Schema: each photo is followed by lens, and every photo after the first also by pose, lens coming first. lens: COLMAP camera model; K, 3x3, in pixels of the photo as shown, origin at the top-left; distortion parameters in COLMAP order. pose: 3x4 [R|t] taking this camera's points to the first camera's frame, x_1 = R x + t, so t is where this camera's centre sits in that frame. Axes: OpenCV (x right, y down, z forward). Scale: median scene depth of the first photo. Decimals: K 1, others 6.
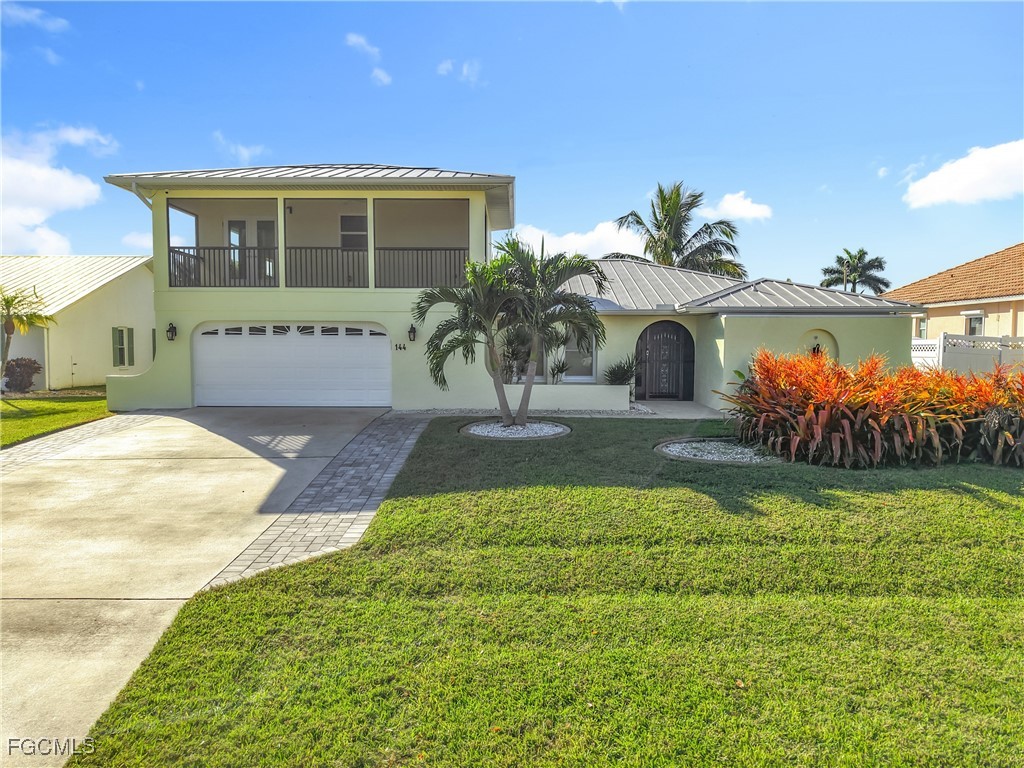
lens RADIAL K [[684.6, 0, 509.7], [0, 684.6, 380.5], [0, 0, 1]] dist [0.001000, 0.005584]
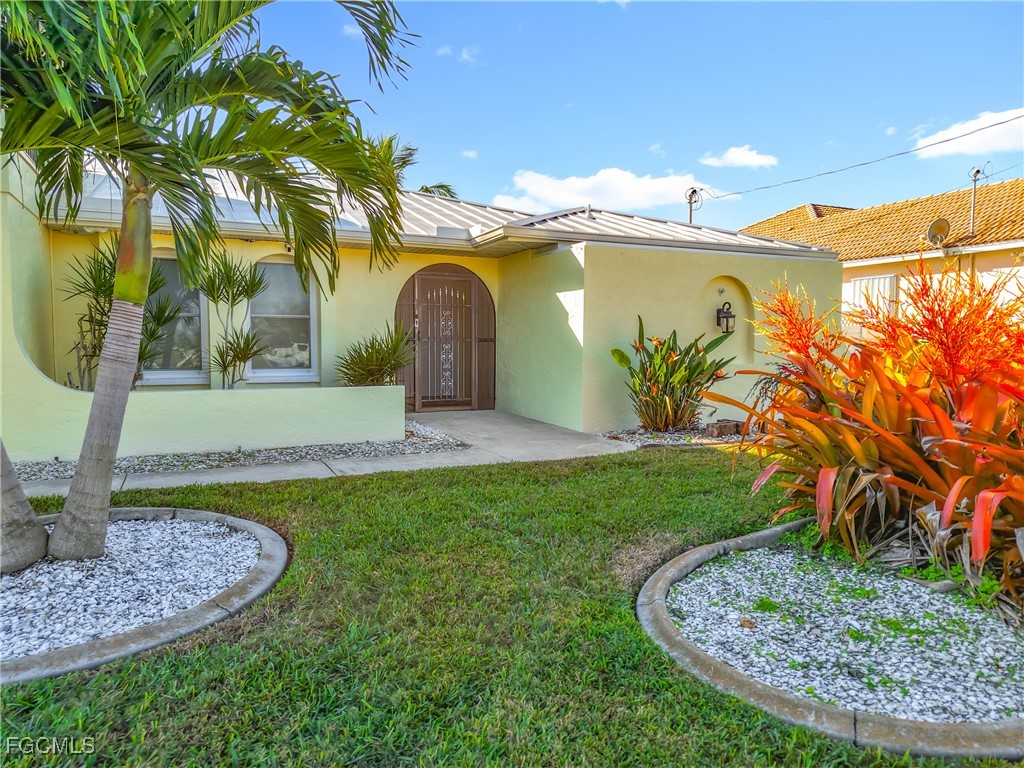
lens RADIAL K [[674.5, 0, 514.2], [0, 674.5, 390.1], [0, 0, 1]] dist [0.026484, -0.002934]
pose [[0.898395, -0.033664, 0.437895, 0.039783], [0.023926, 0.999329, 0.027740, -0.000828], [-0.438535, -0.014444, 0.898598, 0.518925]]
